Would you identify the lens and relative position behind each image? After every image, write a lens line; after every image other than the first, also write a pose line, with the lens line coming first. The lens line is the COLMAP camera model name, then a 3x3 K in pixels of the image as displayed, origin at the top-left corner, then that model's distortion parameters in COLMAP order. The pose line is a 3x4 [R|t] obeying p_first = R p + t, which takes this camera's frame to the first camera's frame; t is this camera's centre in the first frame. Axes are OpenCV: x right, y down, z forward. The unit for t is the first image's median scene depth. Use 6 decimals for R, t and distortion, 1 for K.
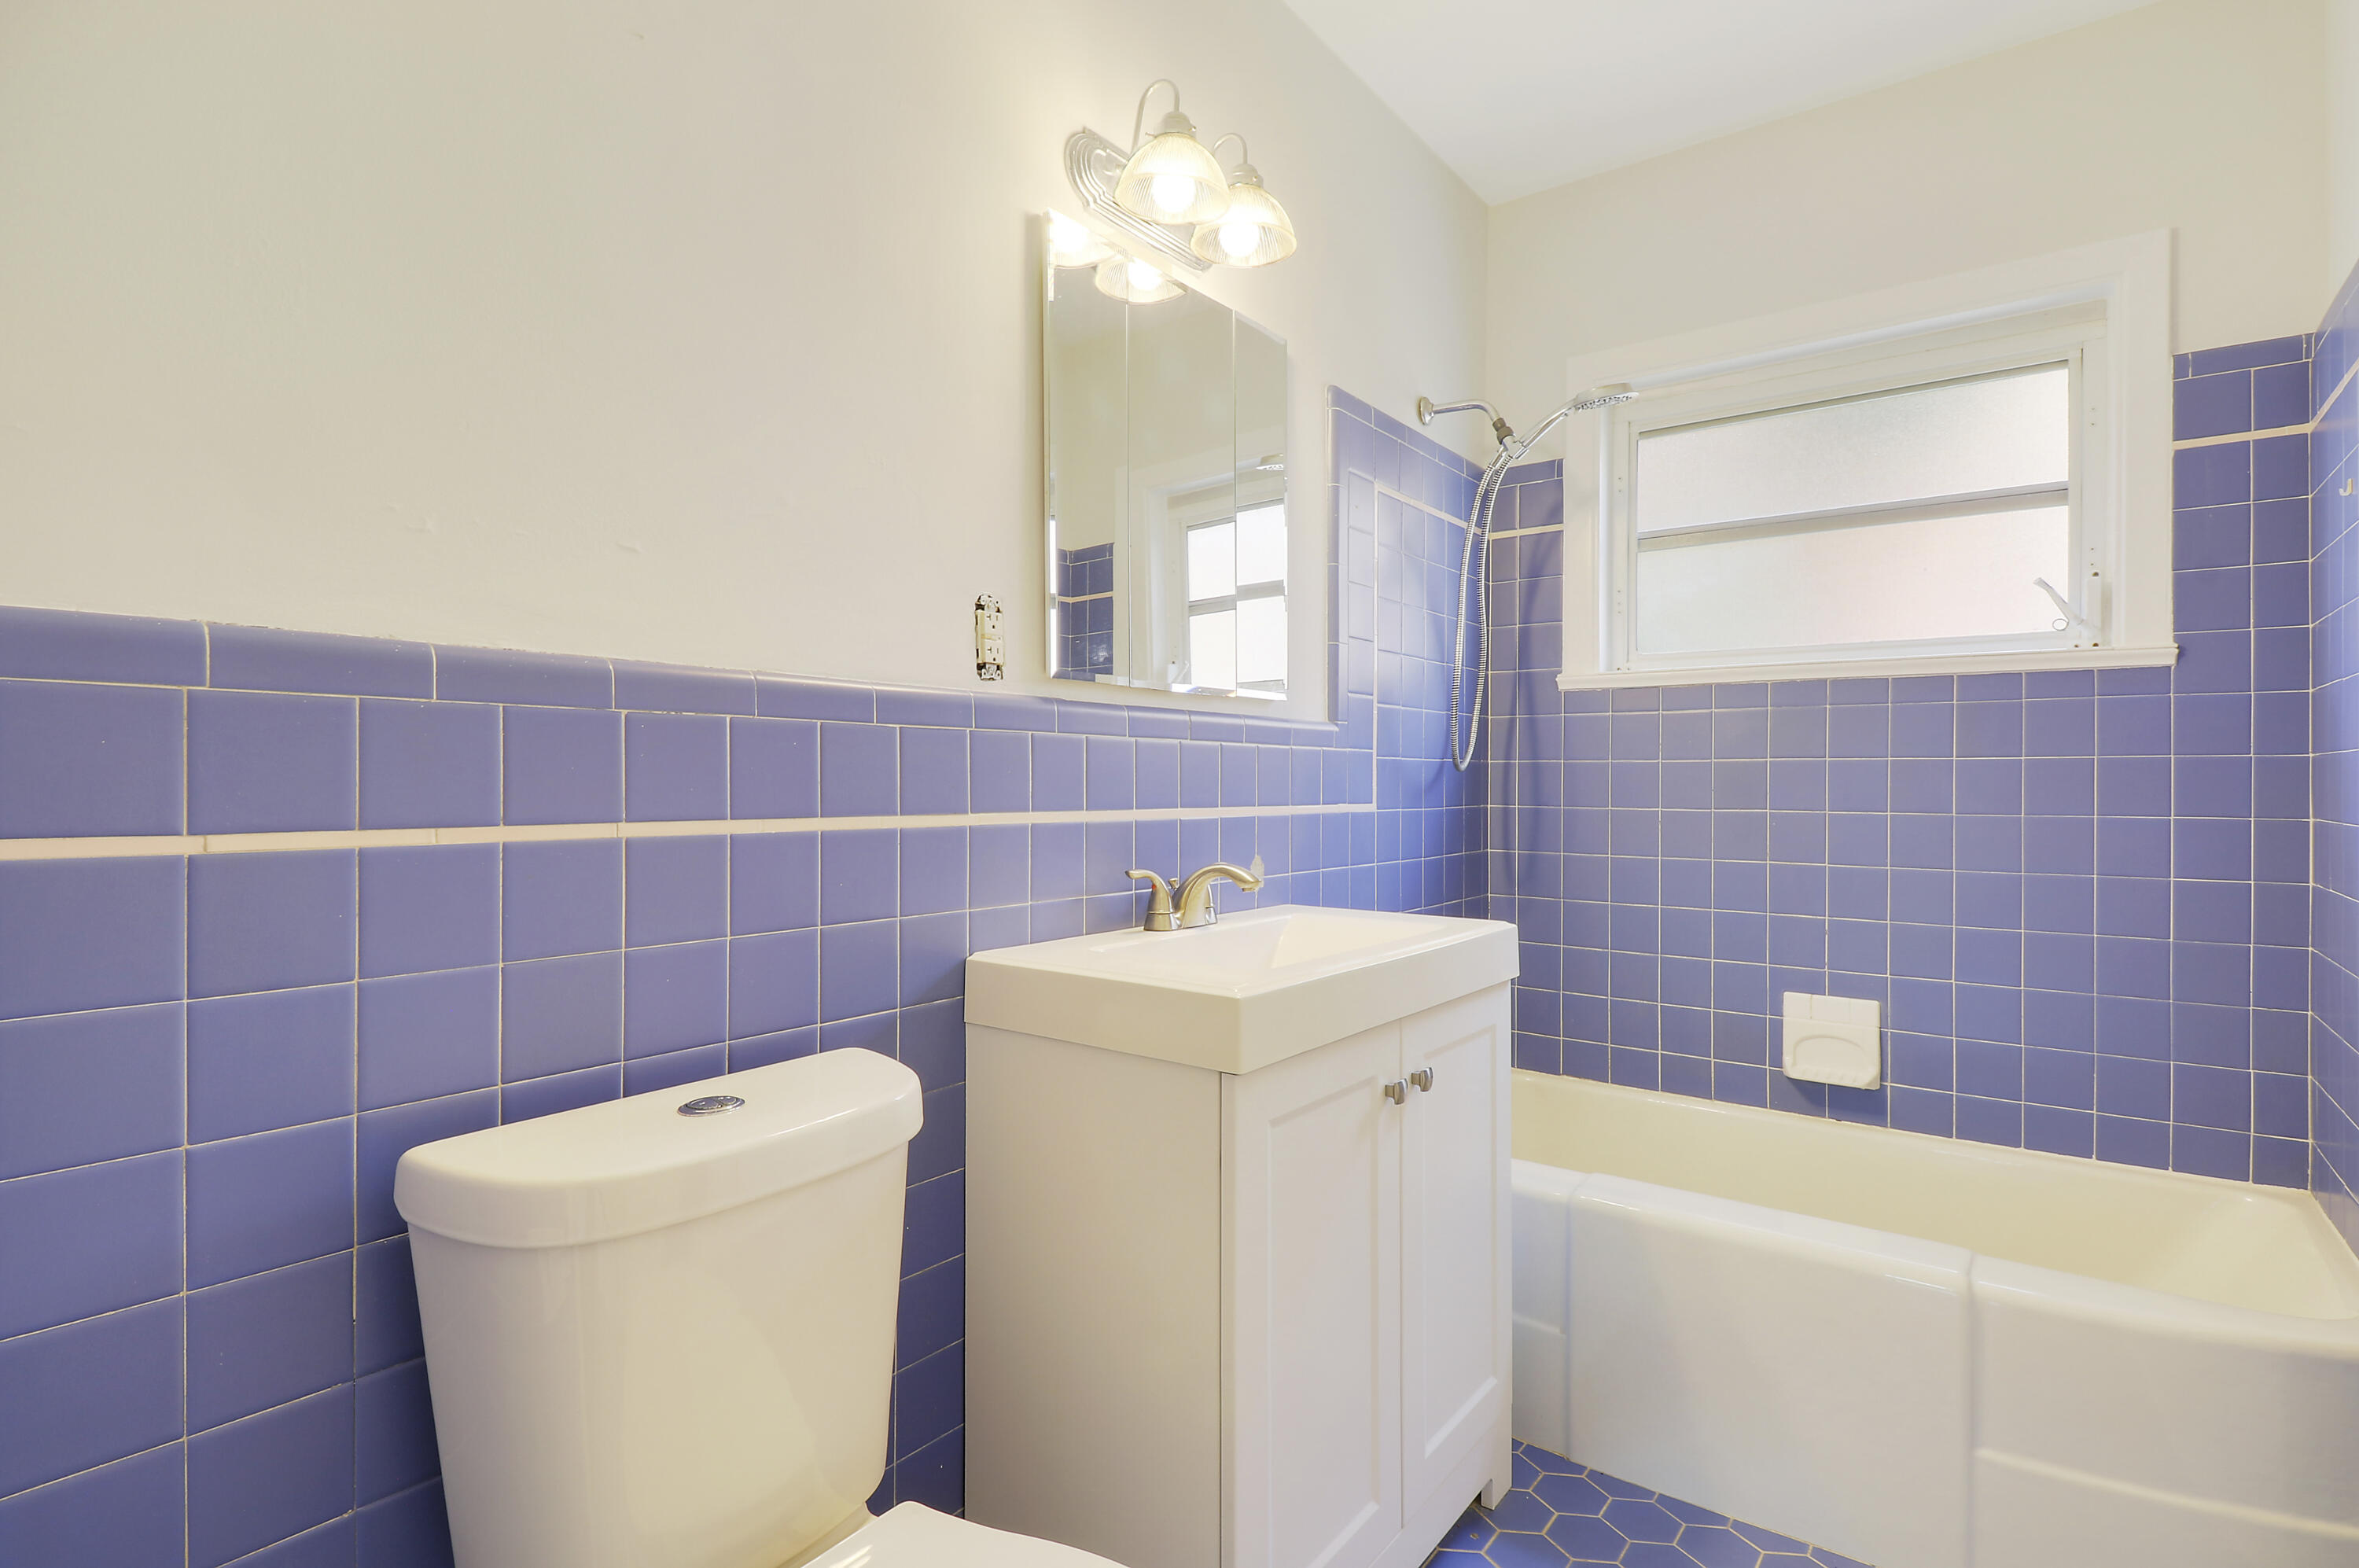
lens RADIAL K [[1118.8, 0, 1251.2], [0, 1118.8, 777.7], [0, 0, 1]] dist [0.048721, -0.041299]
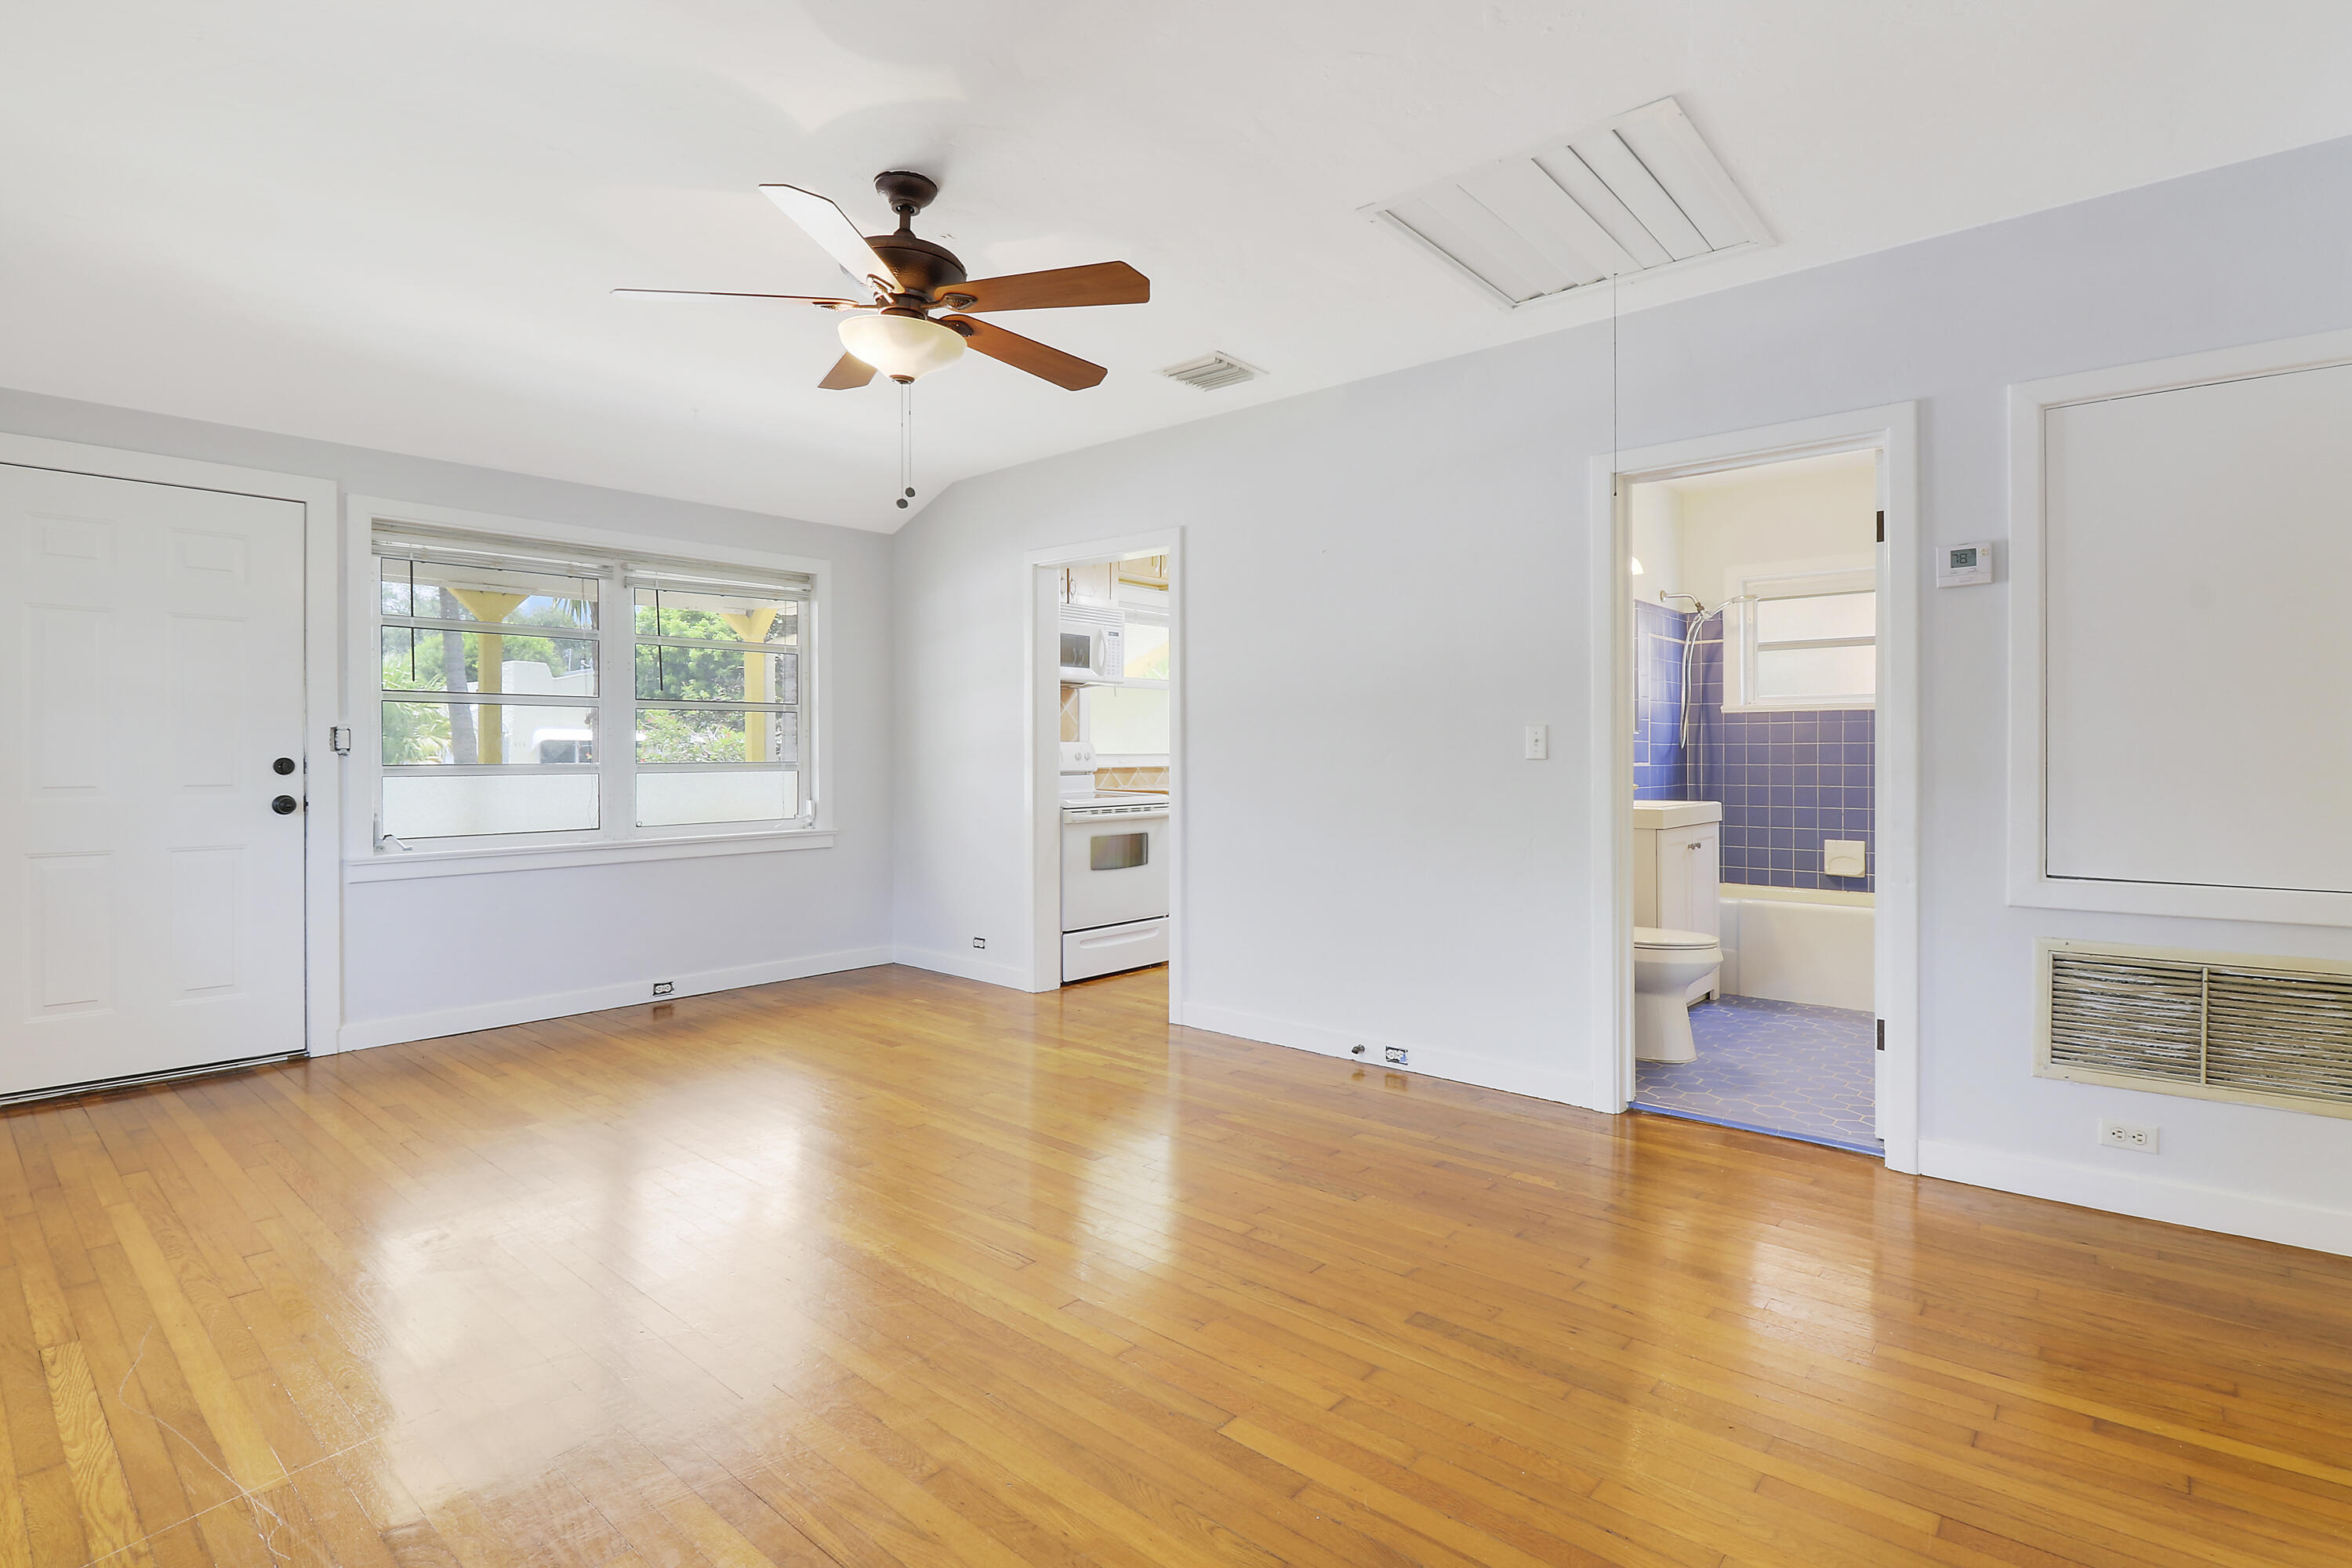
lens RADIAL K [[1126.9, 0, 1177.7], [0, 1126.9, 757.8], [0, 0, 1]] dist [0.027074, -0.028696]
pose [[0.993851, -0.005226, -0.110598, -0.673337], [0.005359, 0.999985, 0.000908, 0.005357], [0.110592, -0.001495, 0.993865, -1.658261]]
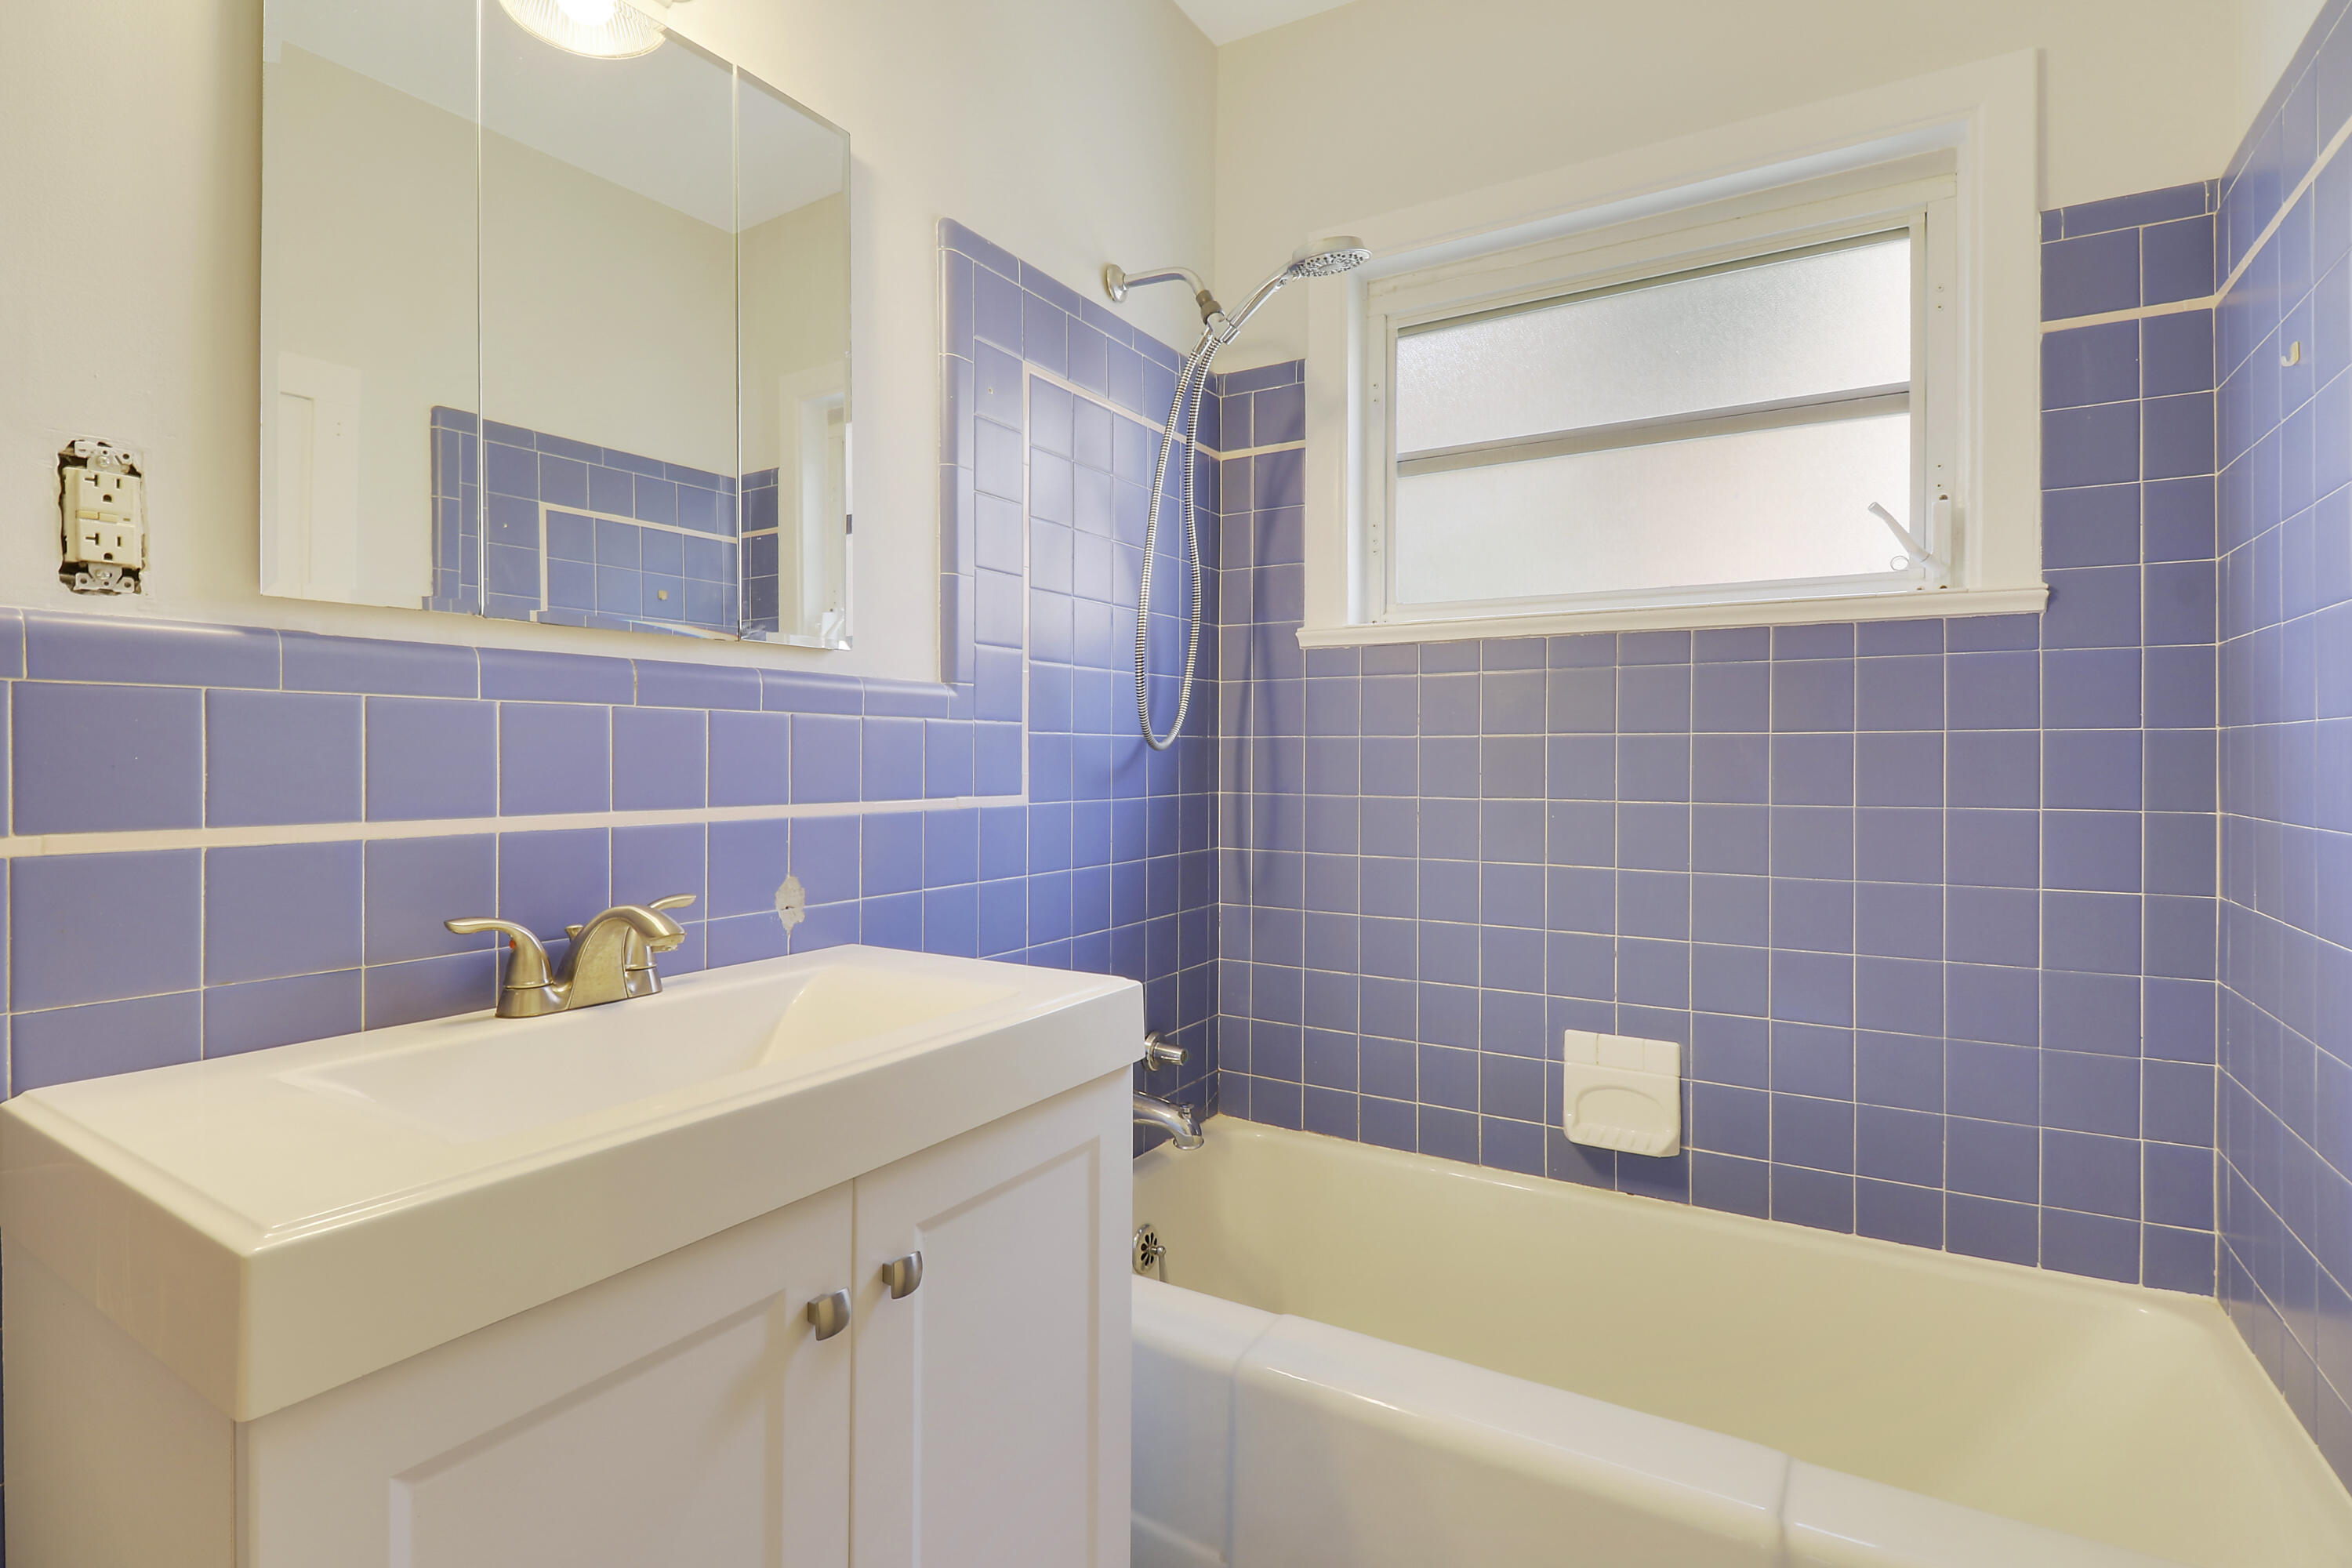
lens RADIAL K [[1126.9, 0, 1177.7], [0, 1126.9, 757.8], [0, 0, 1]] dist [0.027074, -0.028696]
pose [[0.997963, -0.002562, 0.063748, 0.162231], [0.002337, 0.999991, 0.003604, -0.003728], [-0.063757, -0.003448, 0.997960, 0.245922]]
